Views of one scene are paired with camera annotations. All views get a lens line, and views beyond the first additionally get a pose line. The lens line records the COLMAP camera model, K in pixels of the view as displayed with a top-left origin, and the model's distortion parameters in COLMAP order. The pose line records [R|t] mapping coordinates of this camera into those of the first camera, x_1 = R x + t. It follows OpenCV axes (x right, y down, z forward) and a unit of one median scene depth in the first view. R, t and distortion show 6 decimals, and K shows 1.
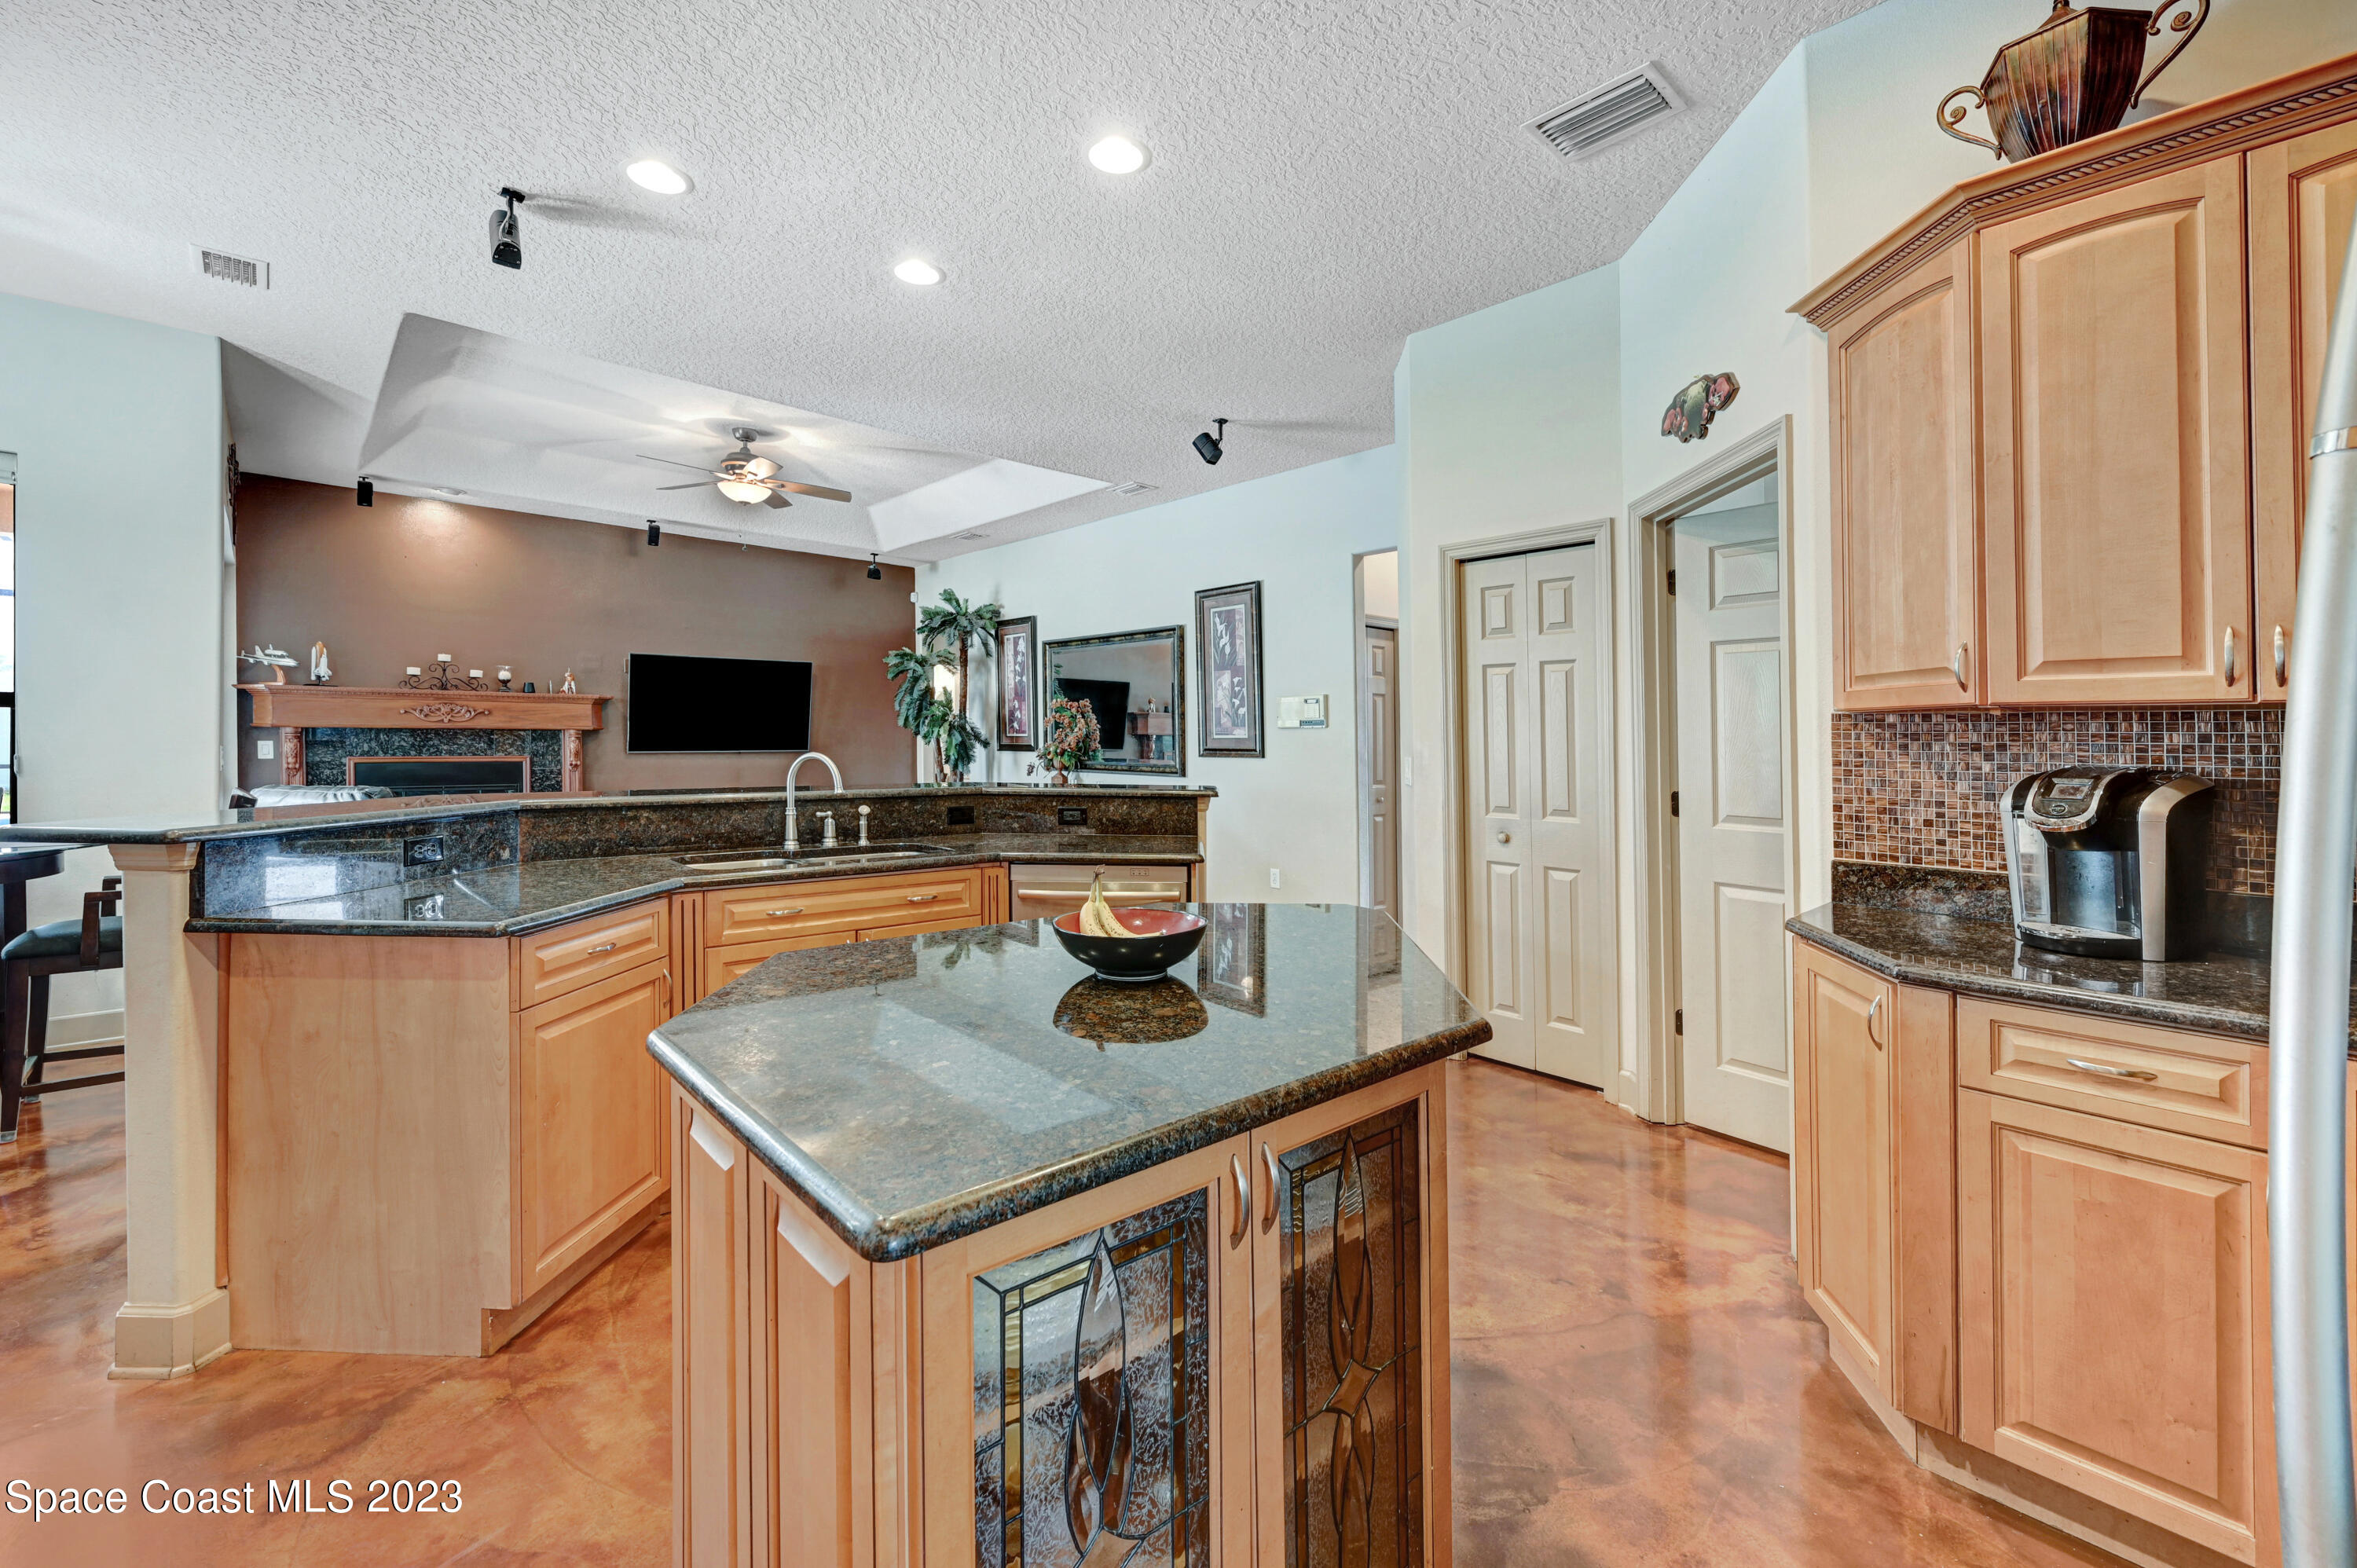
lens RADIAL K [[945.7, 0, 1210.3], [0, 945.7, 737.3], [0, 0, 1]] dist [-0.001317, -0.000277]
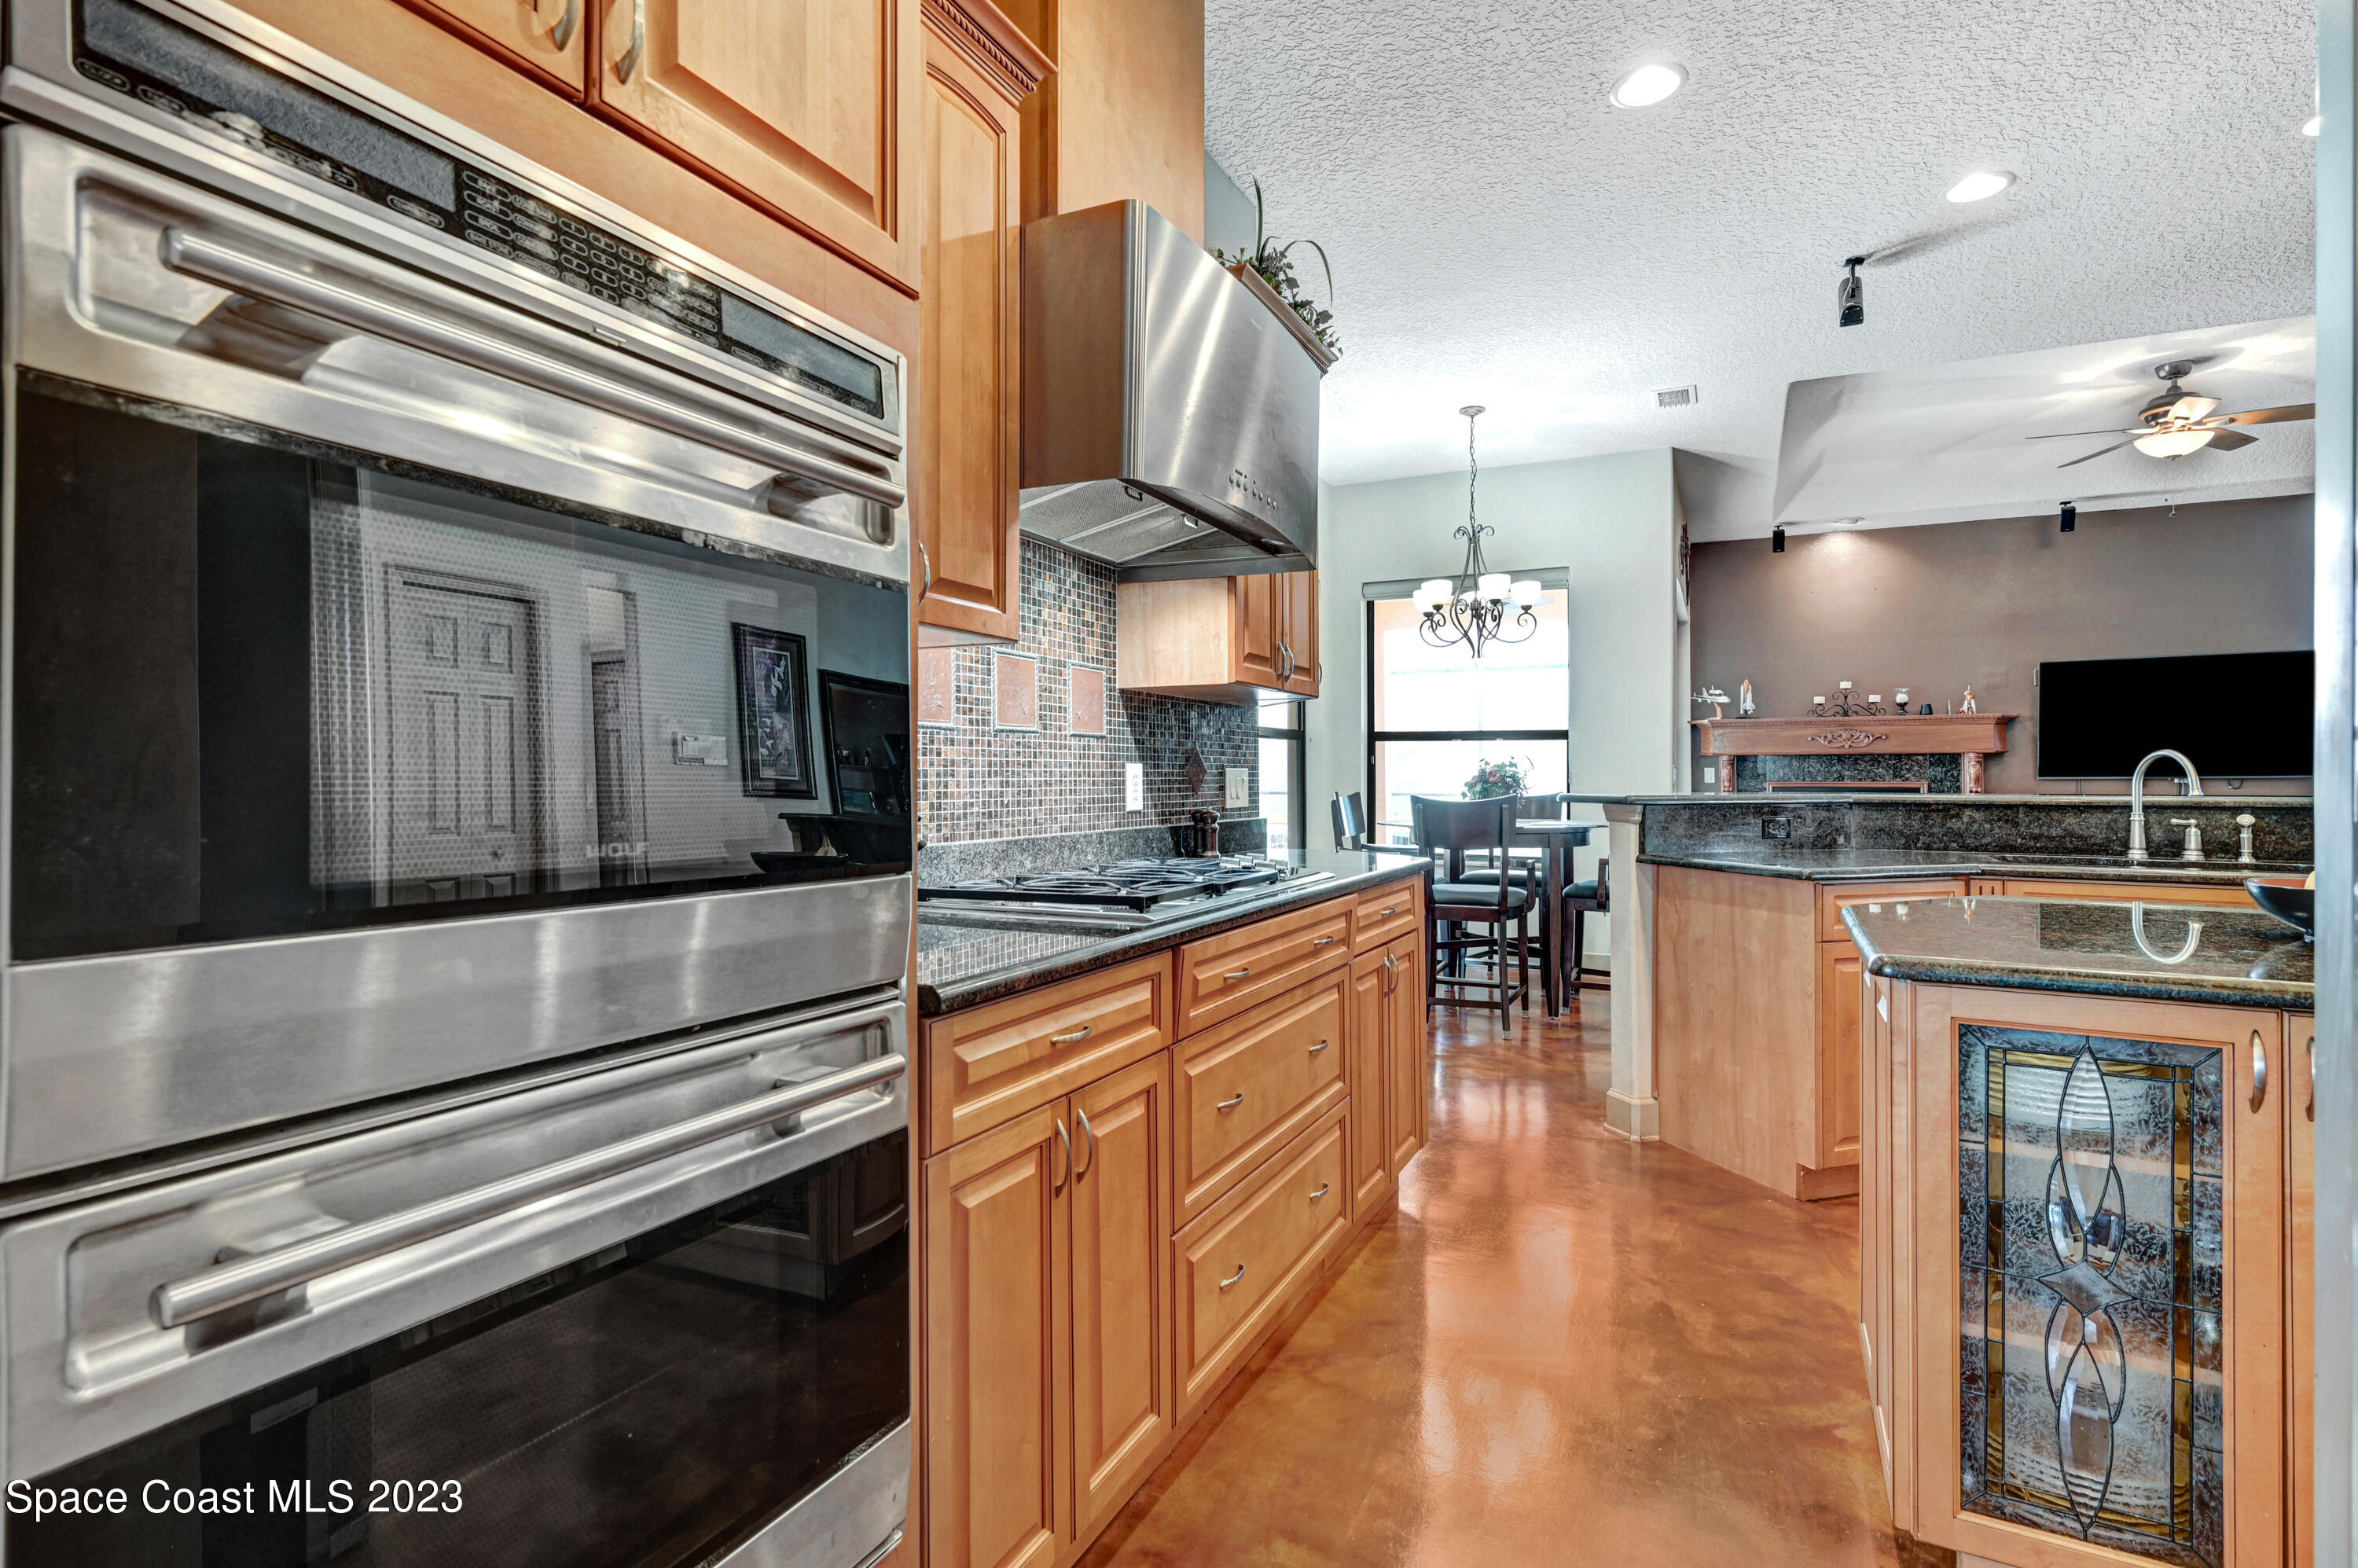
lens RADIAL K [[1158.2, 0, 1180.6], [0, 1158.2, 791.0], [0, 0, 1]] dist [-0.000397, 0.000188]
pose [[0.334371, 0.003613, -0.942434, 0.139731], [0.004925, 0.999972, 0.005581, 0.021530], [0.942429, -0.006508, 0.334344, -0.105284]]
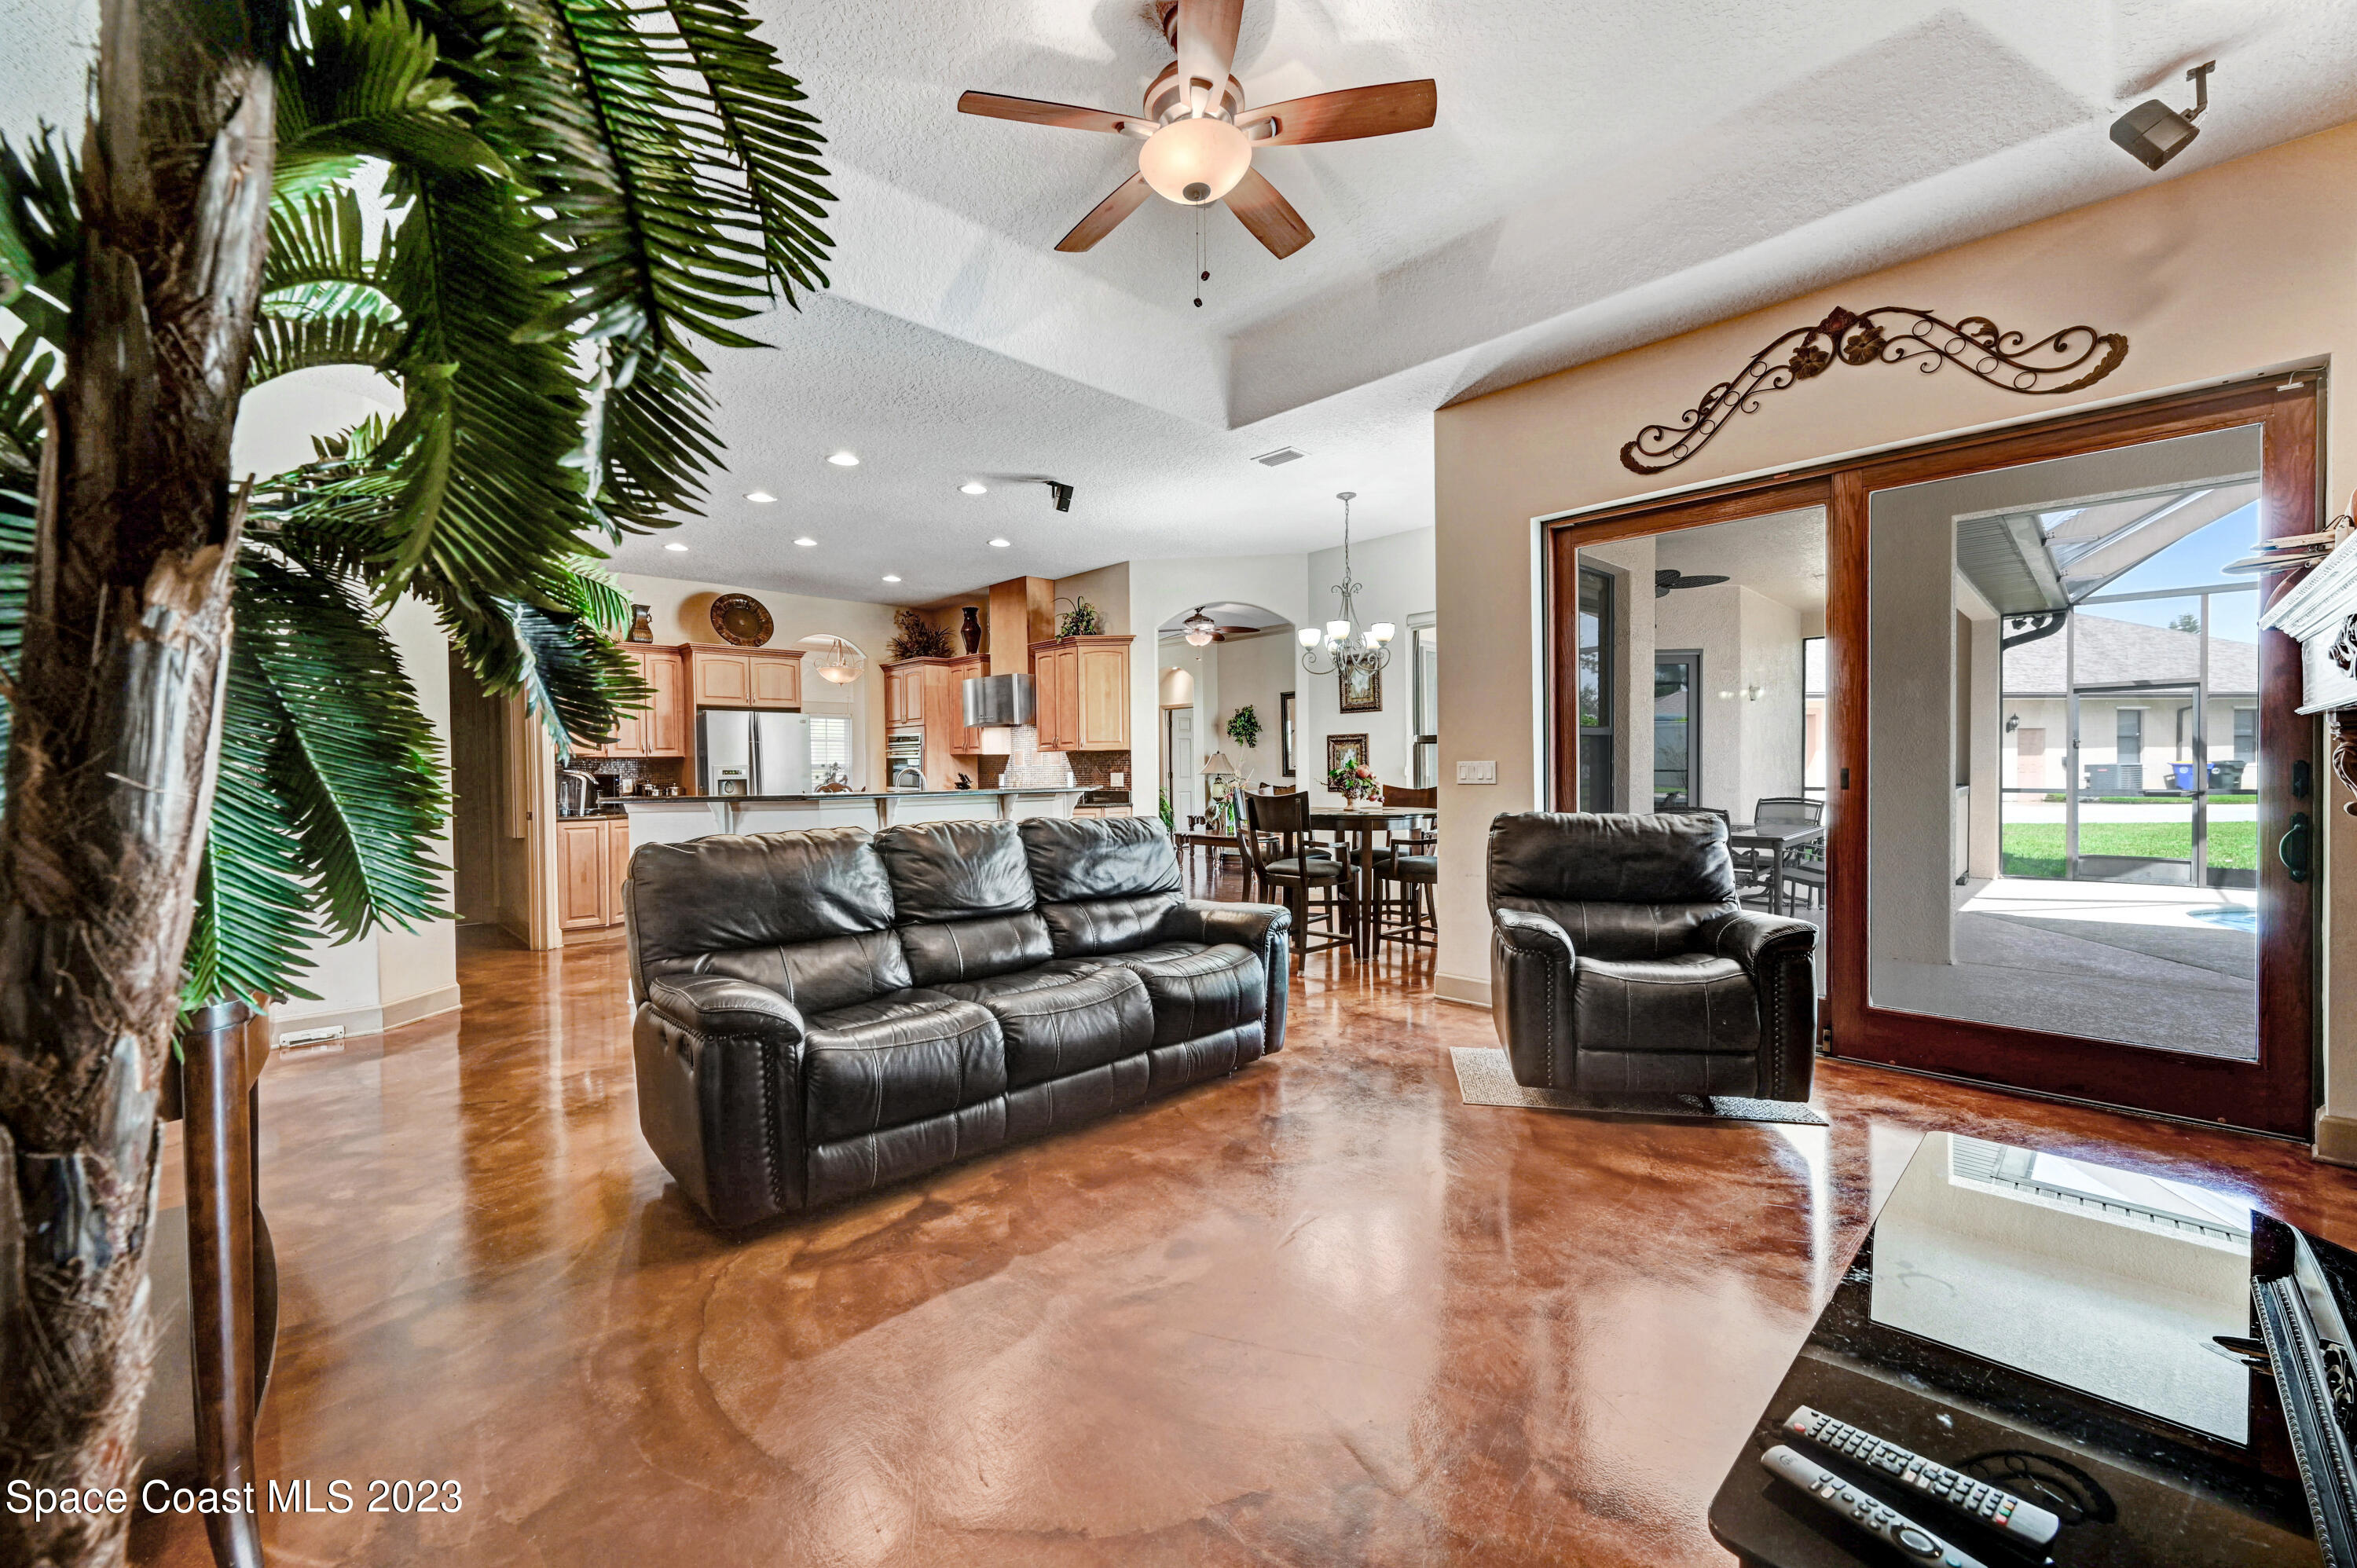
lens RADIAL K [[904.1, 0, 1172.4], [0, 904.1, 771.4], [0, 0, 1]] dist [0.000041, -0.000038]
pose [[-0.999978, 0.001778, 0.006464, -0.462841], [0.001779, 0.999998, 0.000208, 0.010986], [-0.006464, 0.000219, -0.999979, 1.348369]]
